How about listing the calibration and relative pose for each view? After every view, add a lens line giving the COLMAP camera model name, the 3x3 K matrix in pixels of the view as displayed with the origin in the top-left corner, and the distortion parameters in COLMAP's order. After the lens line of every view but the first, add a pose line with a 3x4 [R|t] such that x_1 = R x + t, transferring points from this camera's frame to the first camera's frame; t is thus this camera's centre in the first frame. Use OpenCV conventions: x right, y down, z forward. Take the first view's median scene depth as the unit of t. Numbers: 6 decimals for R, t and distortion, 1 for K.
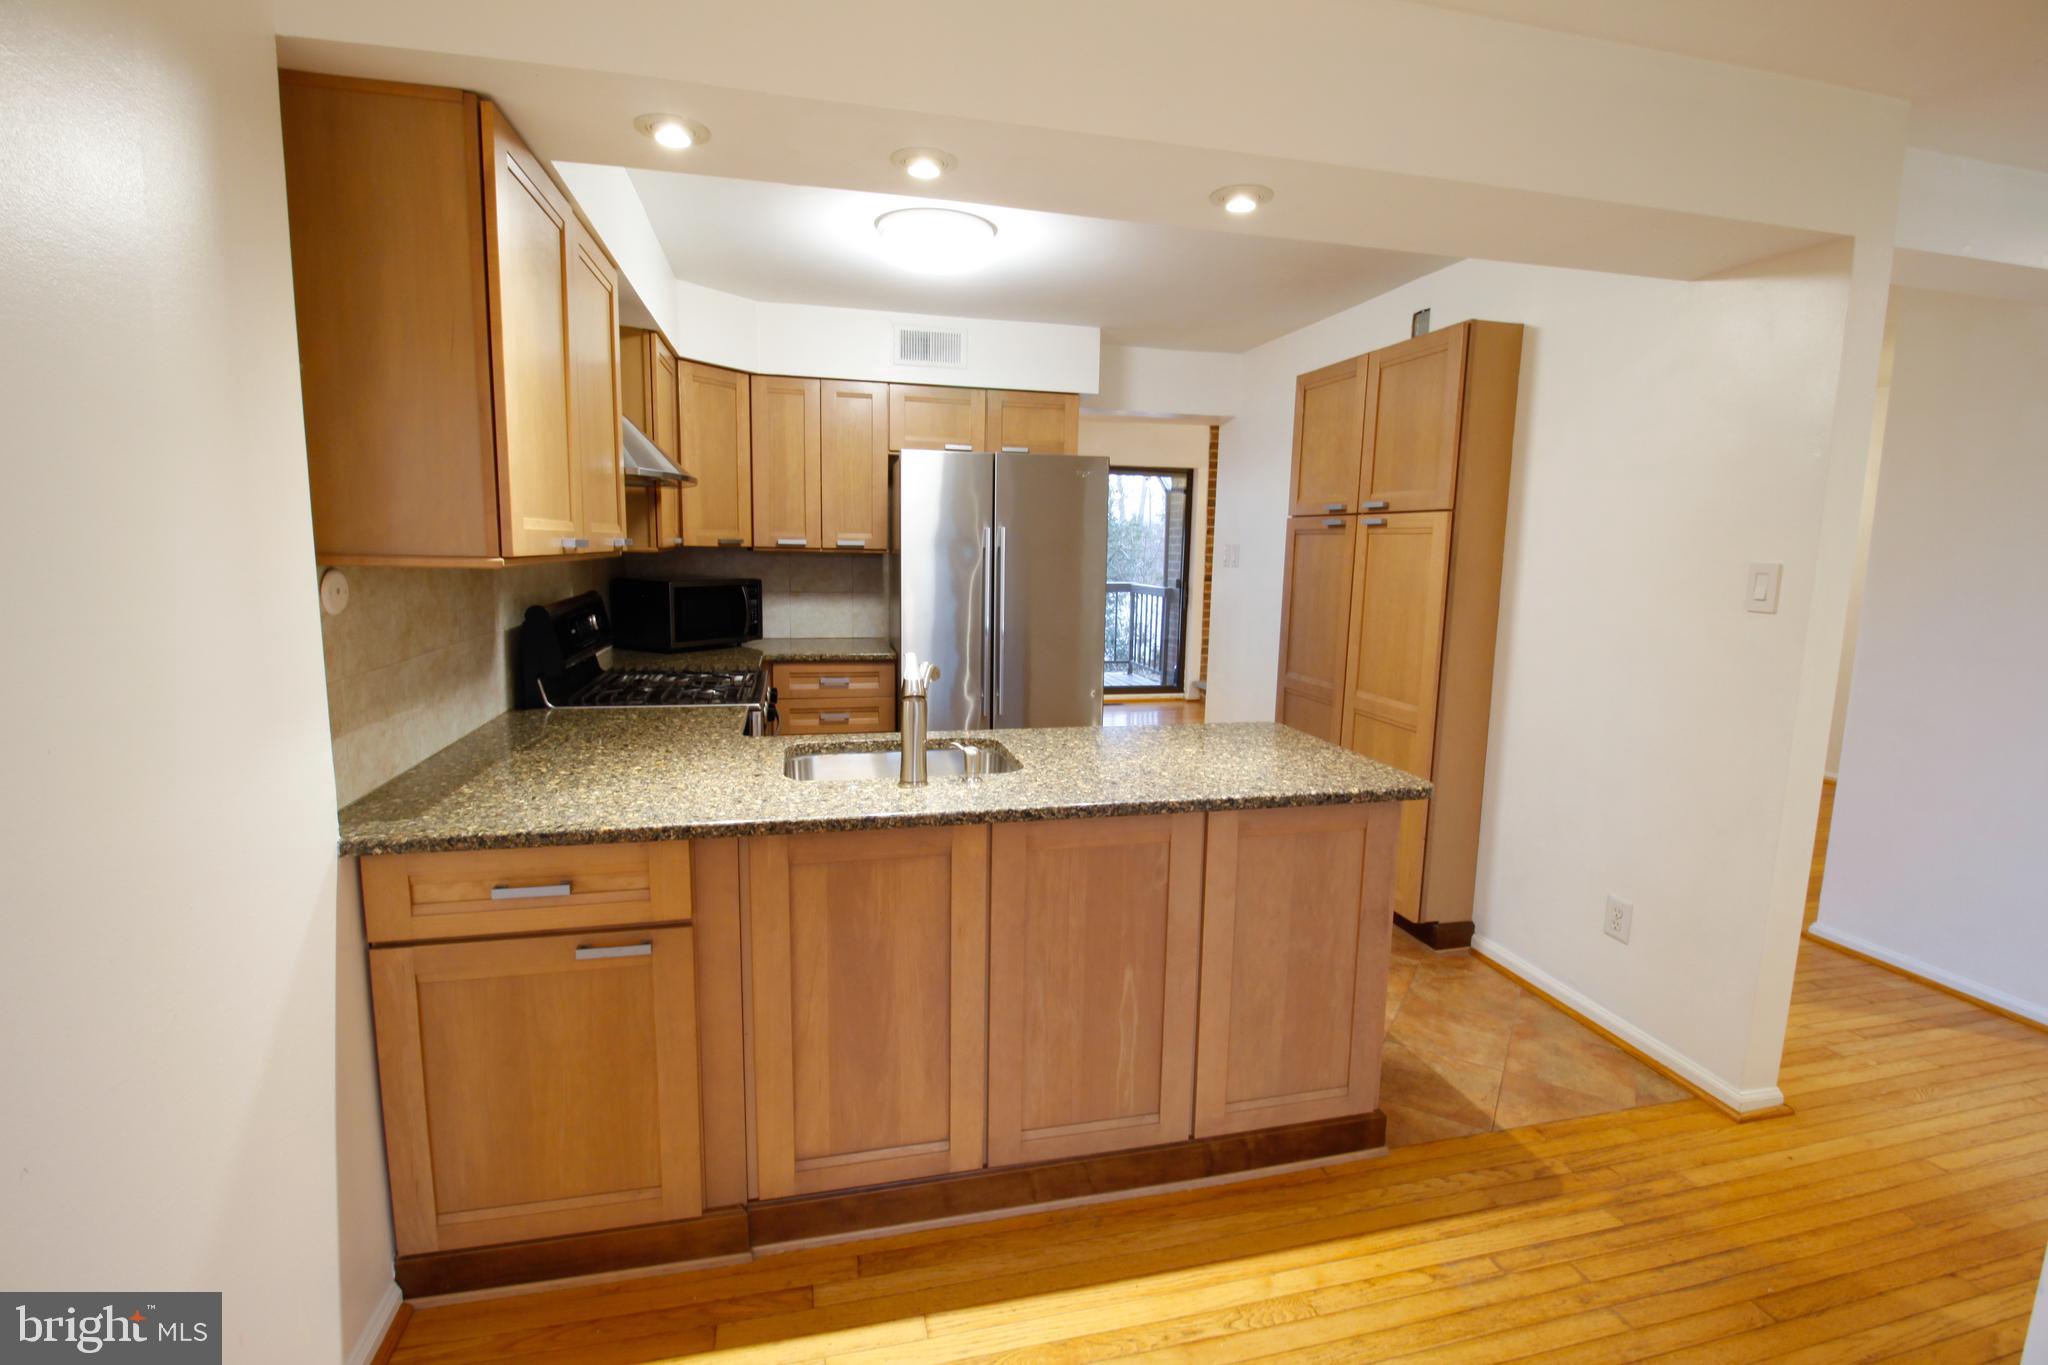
lens RADIAL K [[944.2, 0, 1036.9], [0, 944.2, 675.6], [0, 0, 1]] dist [-0.008725, -0.002388]
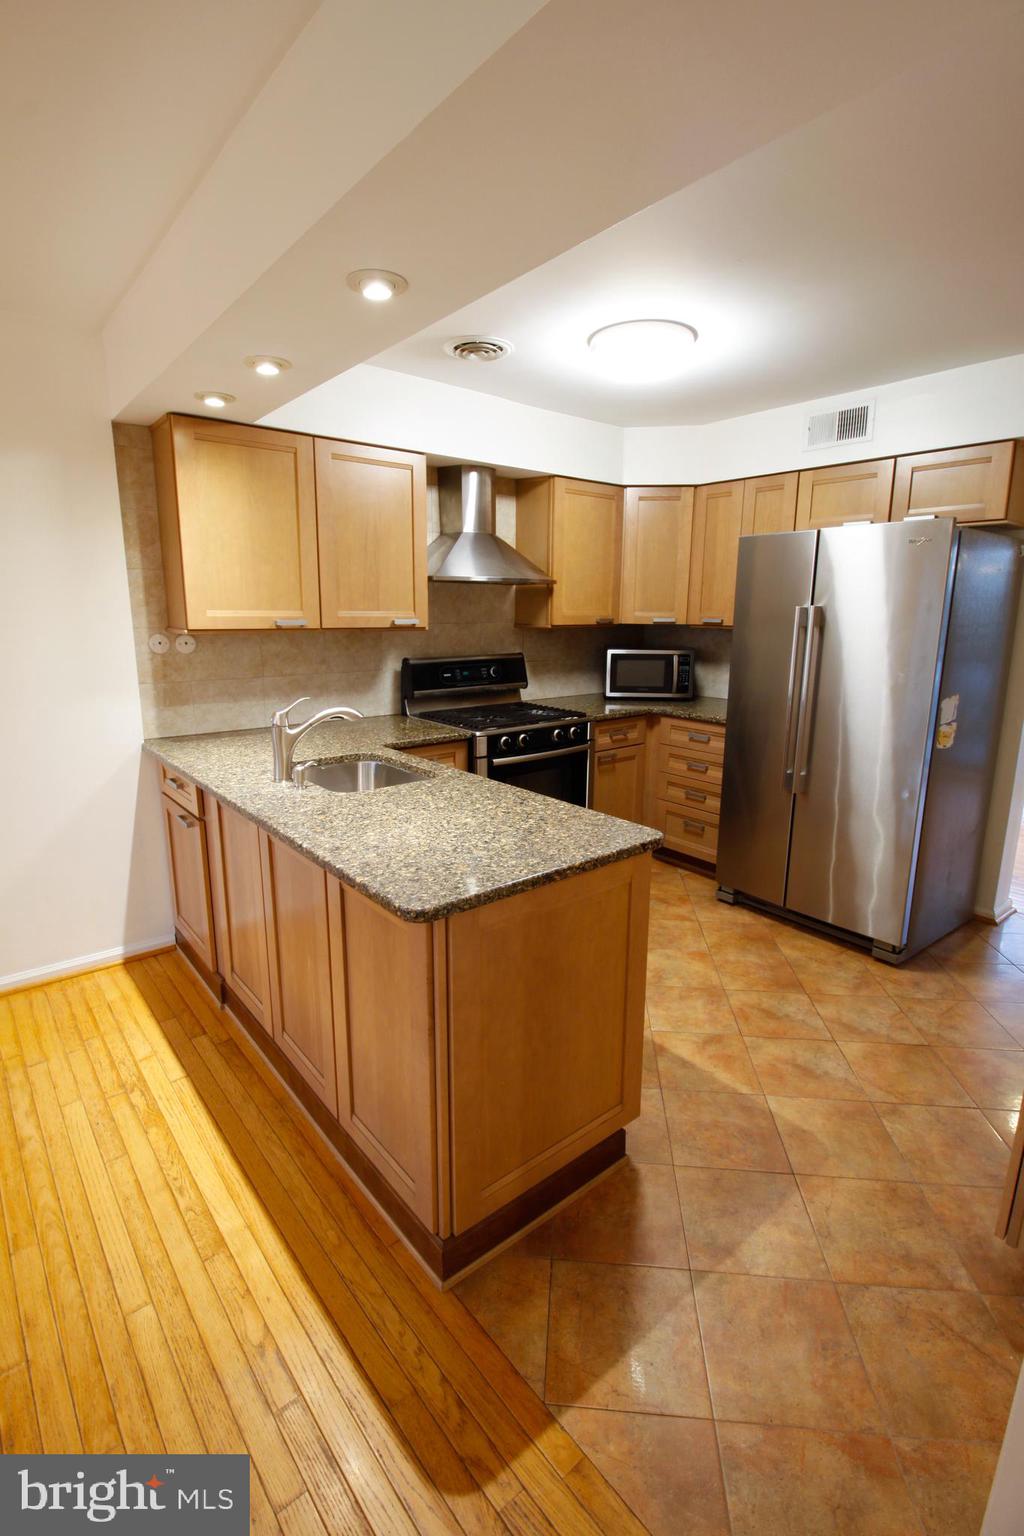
lens RADIAL K [[708.2, 0, 513.4], [0, 708.2, 763.3], [0, 0, 1]] dist [-0.008725, -0.002388]
pose [[0.428192, 0.179475, -0.885686, 1.002841], [-0.124092, 0.982473, 0.139094, -0.116651], [0.895127, 0.050347, 0.442959, 0.791280]]
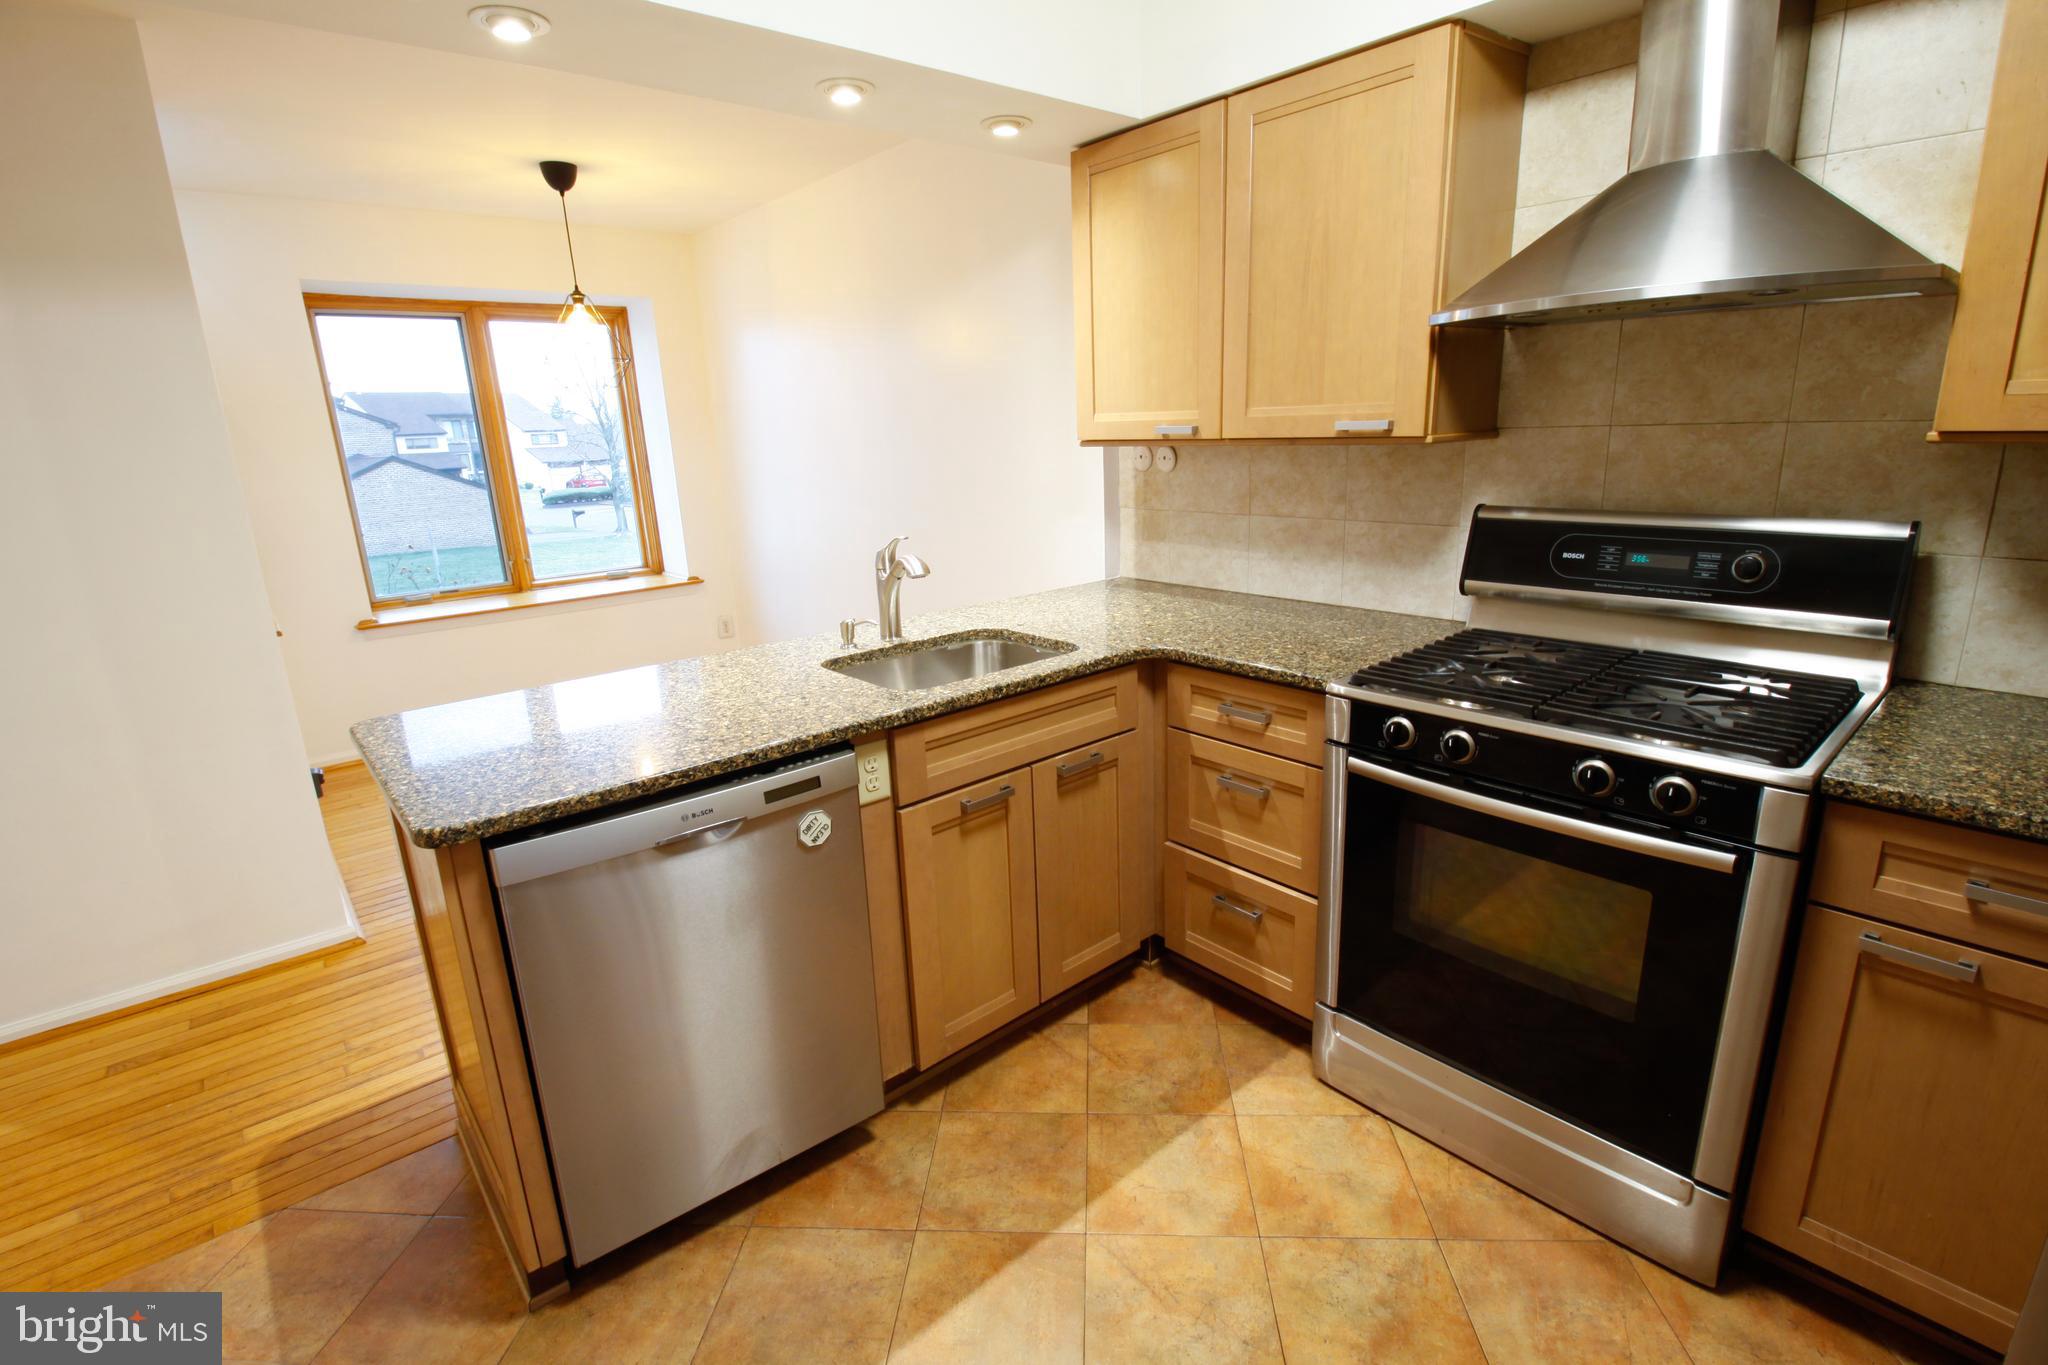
lens RADIAL K [[944.2, 0, 1024.8], [0, 944.2, 682.9], [0, 0, 1]] dist [-0.008725, -0.002388]
pose [[-0.892531, 0.135092, -0.430277, 0.233942], [-0.040509, 0.926210, 0.374826, -0.283873], [0.449162, 0.351973, -0.821199, 2.010770]]
